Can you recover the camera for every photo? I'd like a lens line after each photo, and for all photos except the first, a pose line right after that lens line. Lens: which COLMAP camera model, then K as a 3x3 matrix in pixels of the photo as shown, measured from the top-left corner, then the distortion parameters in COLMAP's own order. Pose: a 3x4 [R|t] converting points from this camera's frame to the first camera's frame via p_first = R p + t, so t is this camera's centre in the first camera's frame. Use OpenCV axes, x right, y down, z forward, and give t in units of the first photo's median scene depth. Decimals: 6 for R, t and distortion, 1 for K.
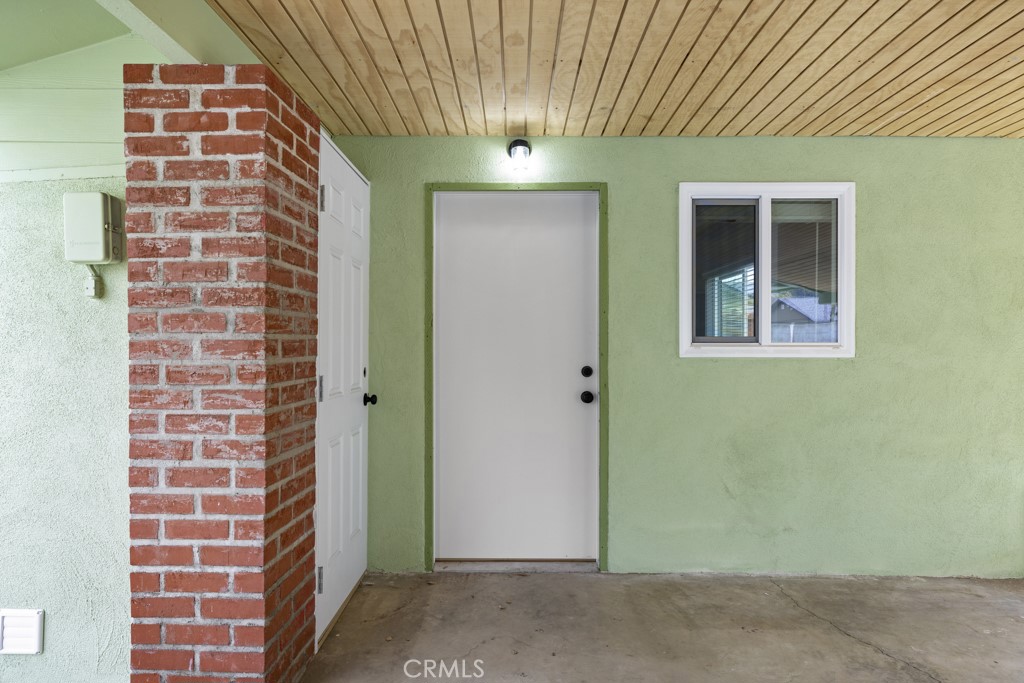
lens RADIAL K [[574.7, 0, 512.0], [0, 574.7, 341.5], [0, 0, 1]] dist [-0.000009, -0.000263]
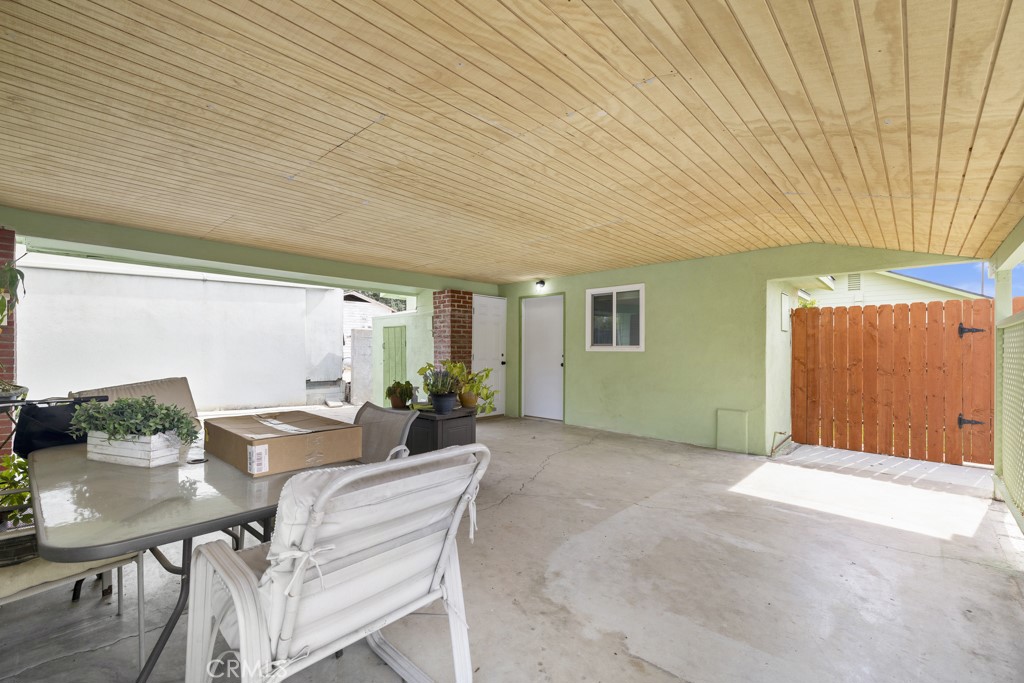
lens RADIAL K [[428.9, 0, 512.0], [0, 428.9, 341.5], [0, 0, 1]] dist [0.000191, 0.000015]
pose [[0.733775, -0.007335, -0.679353, 2.395858], [-0.000166, 0.999940, -0.010976, 0.004111], [0.679392, 0.008167, 0.733730, -1.304982]]
